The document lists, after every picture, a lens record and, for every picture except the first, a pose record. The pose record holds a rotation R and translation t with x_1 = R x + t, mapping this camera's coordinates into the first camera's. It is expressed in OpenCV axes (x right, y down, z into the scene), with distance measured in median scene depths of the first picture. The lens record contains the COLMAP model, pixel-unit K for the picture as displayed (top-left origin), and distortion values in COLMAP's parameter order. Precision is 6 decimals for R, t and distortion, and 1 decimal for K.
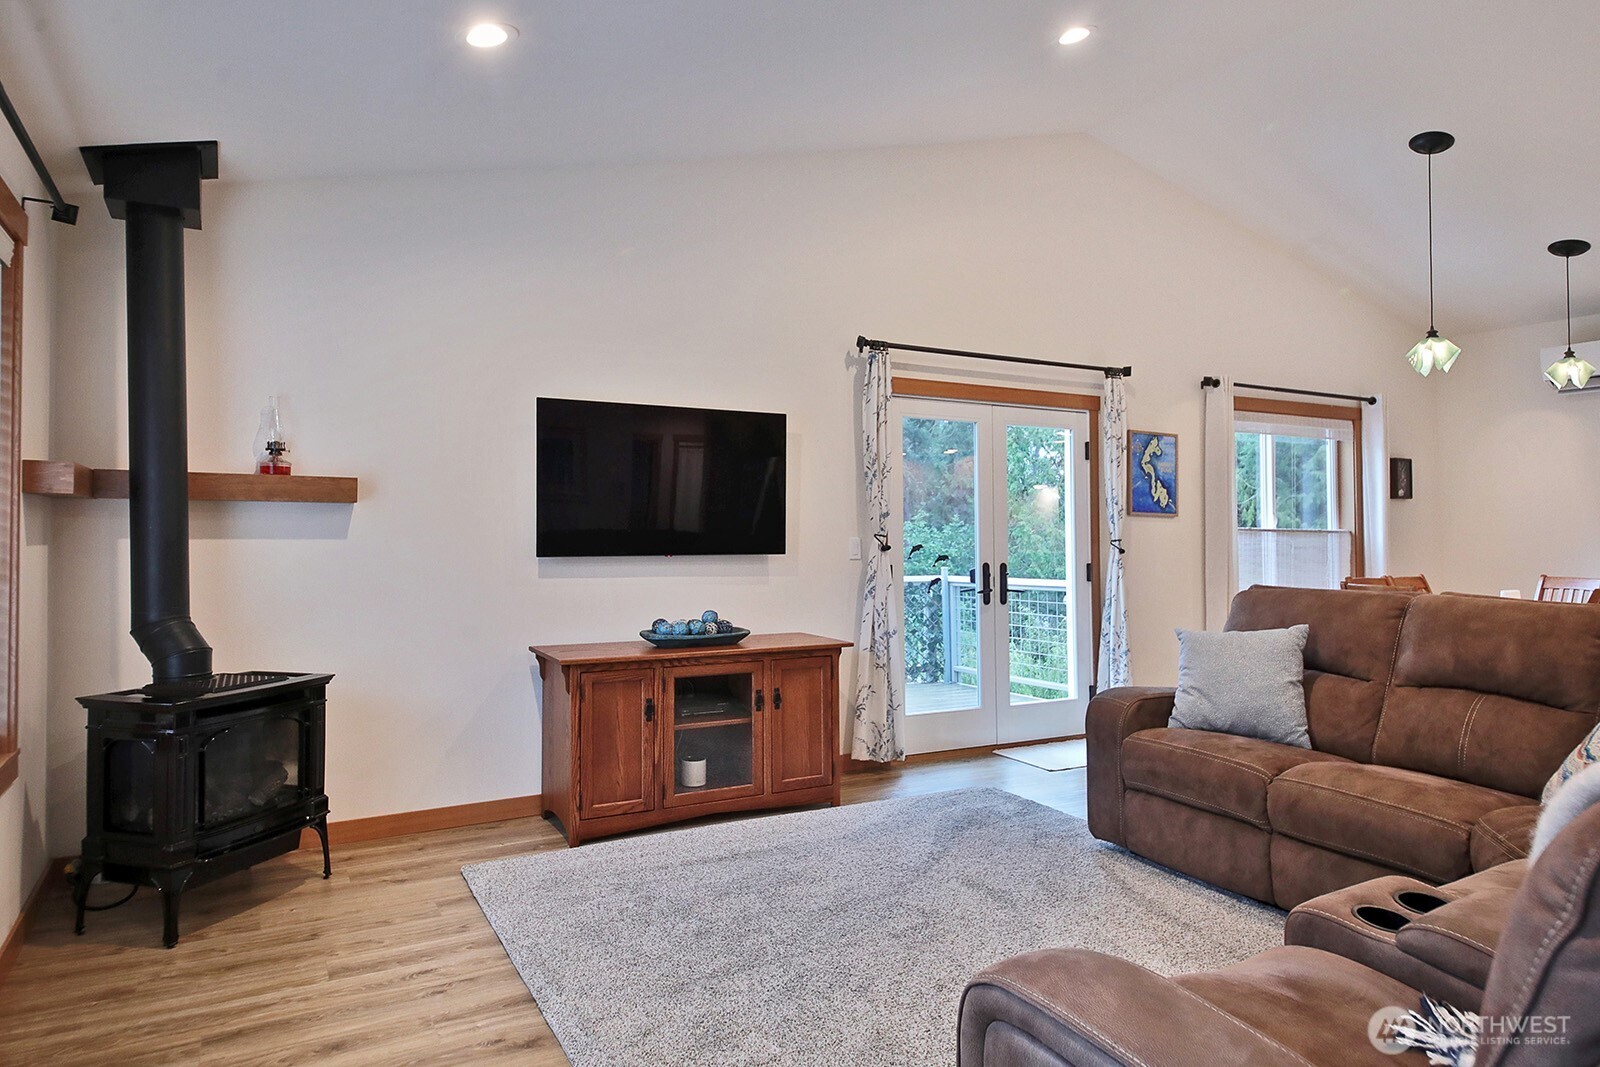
lens RADIAL K [[992.0, 0, 797.7], [0, 992.0, 510.4], [0, 0, 1]] dist [0.022730, -0.000630]
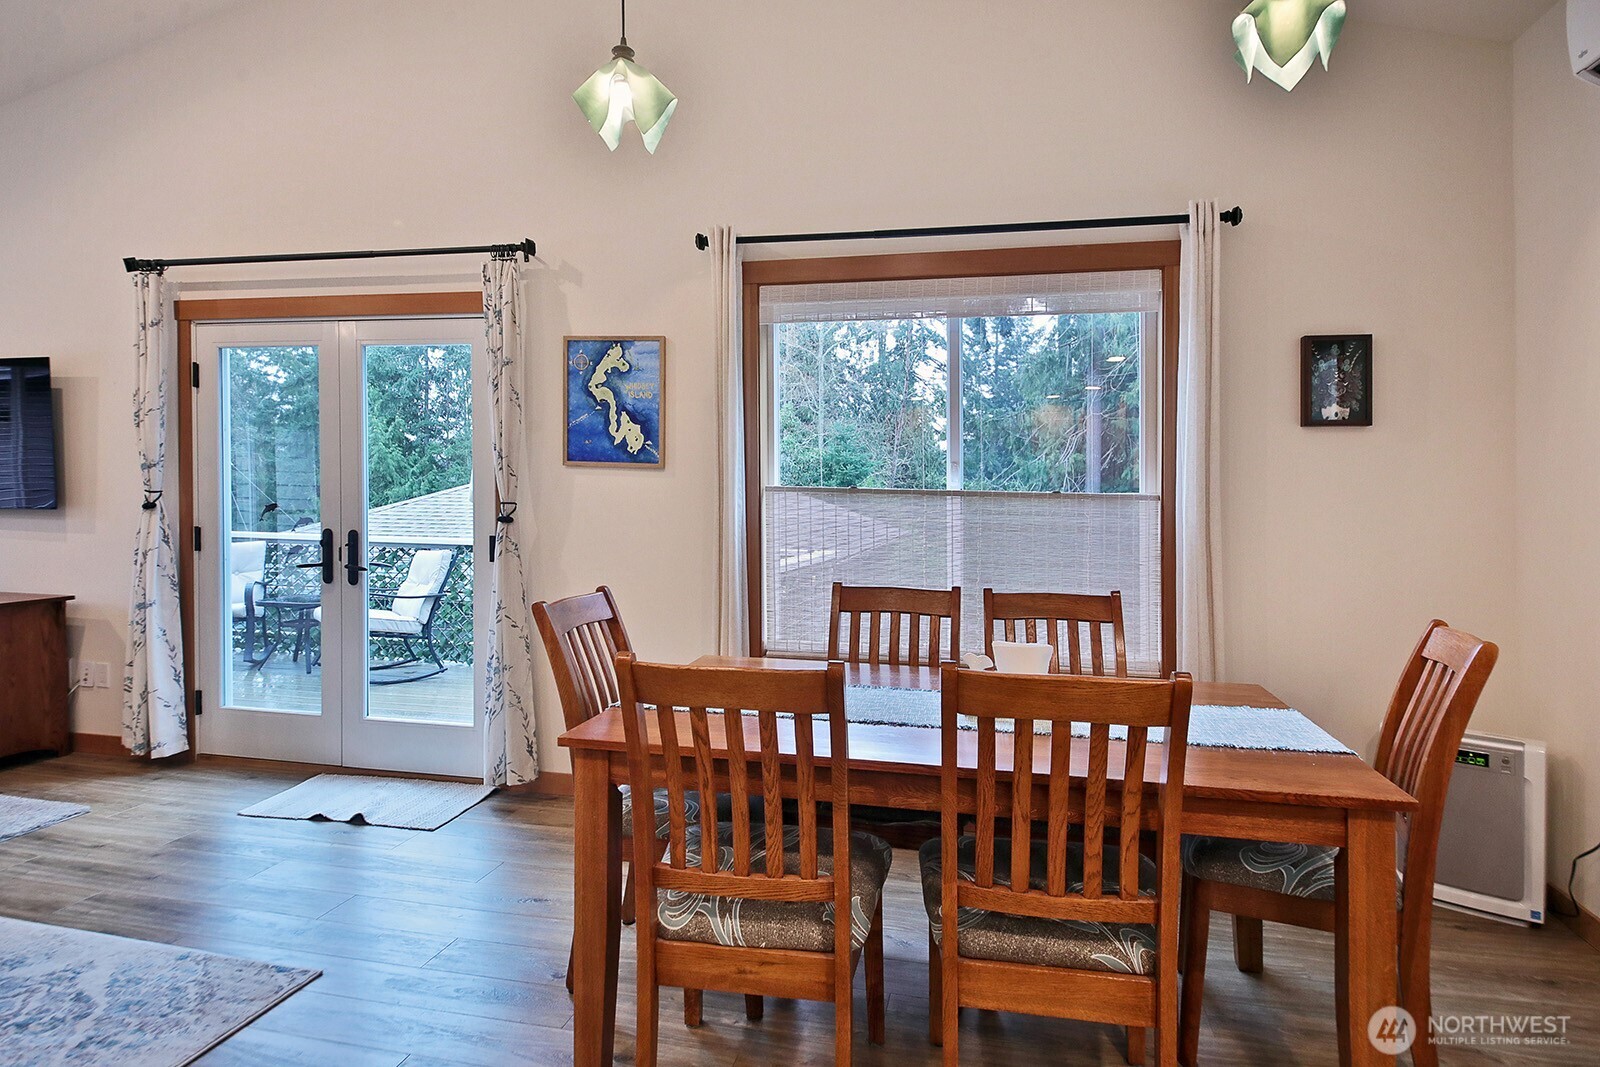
lens RADIAL K [[892.9, 0, 798.6], [0, 892.9, 499.8], [0, 0, 1]] dist [0.071303, -0.051780]
pose [[0.740603, 0.013201, -0.671813, 0.875051], [0.001234, 0.999779, 0.021006, 0.015356], [0.671941, -0.016387, 0.740423, 0.680968]]
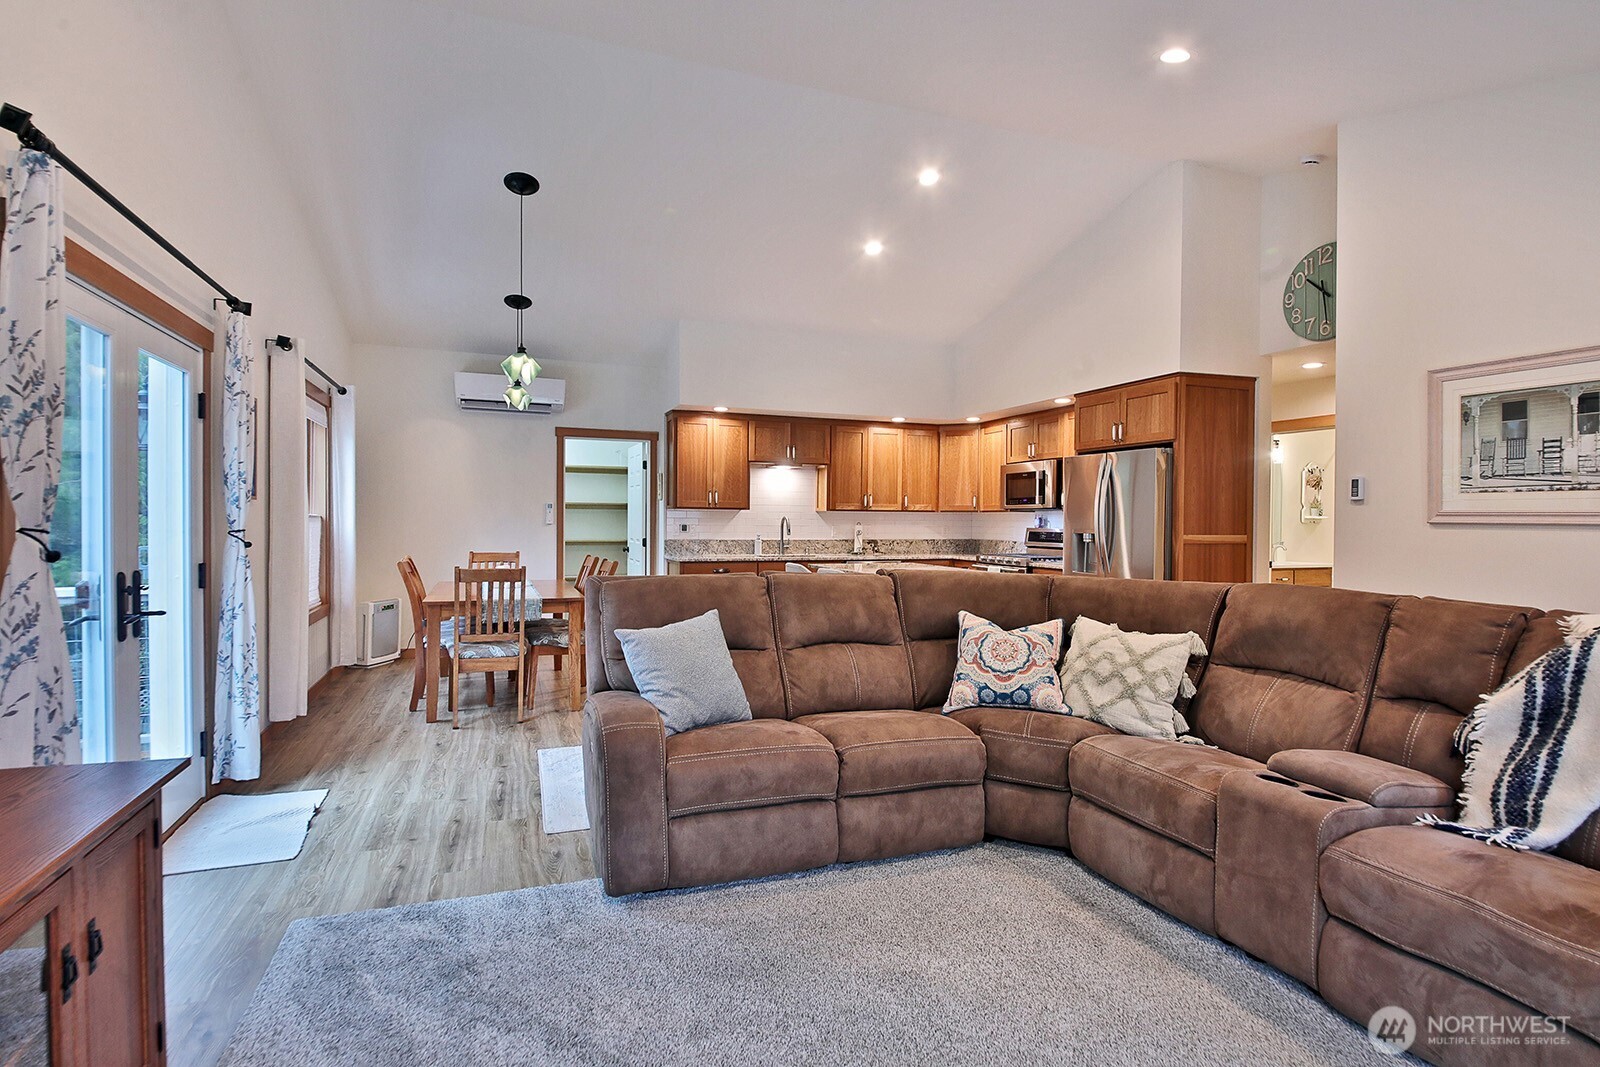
lens RADIAL K [[782.6, 0, 804.1], [0, 782.6, 533.1], [0, 0, 1]] dist [0.039480, -0.039975]
pose [[0.153996, -0.019364, 0.987882, -0.205624], [-0.030049, 0.999254, 0.024271, 0.004367], [-0.987615, -0.033422, 0.153299, 0.488841]]
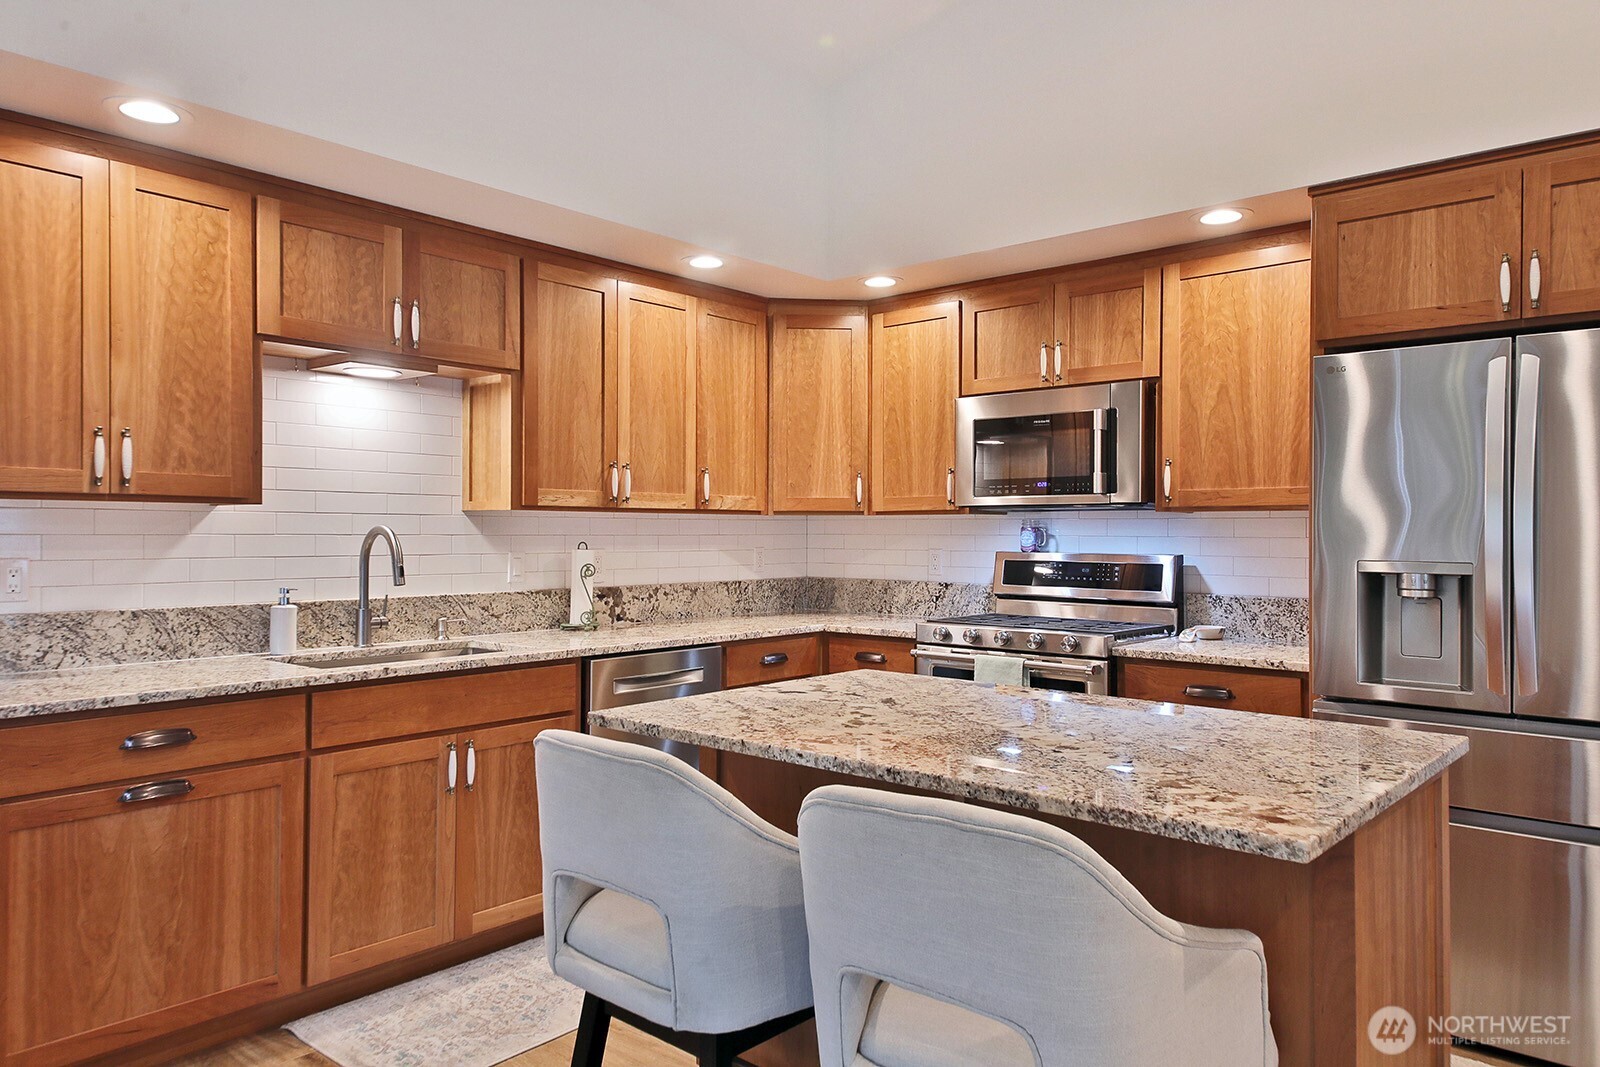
lens RADIAL K [[1078.0, 0, 800.0], [0, 1078.0, 533.5], [0, 0, 1]] dist [0.090921, -0.070499]
pose [[-0.331922, -0.005339, 0.943292, 0.458062], [-0.024540, 0.999694, -0.002977, 0.009194], [-0.942988, -0.024137, -0.331951, 0.701886]]
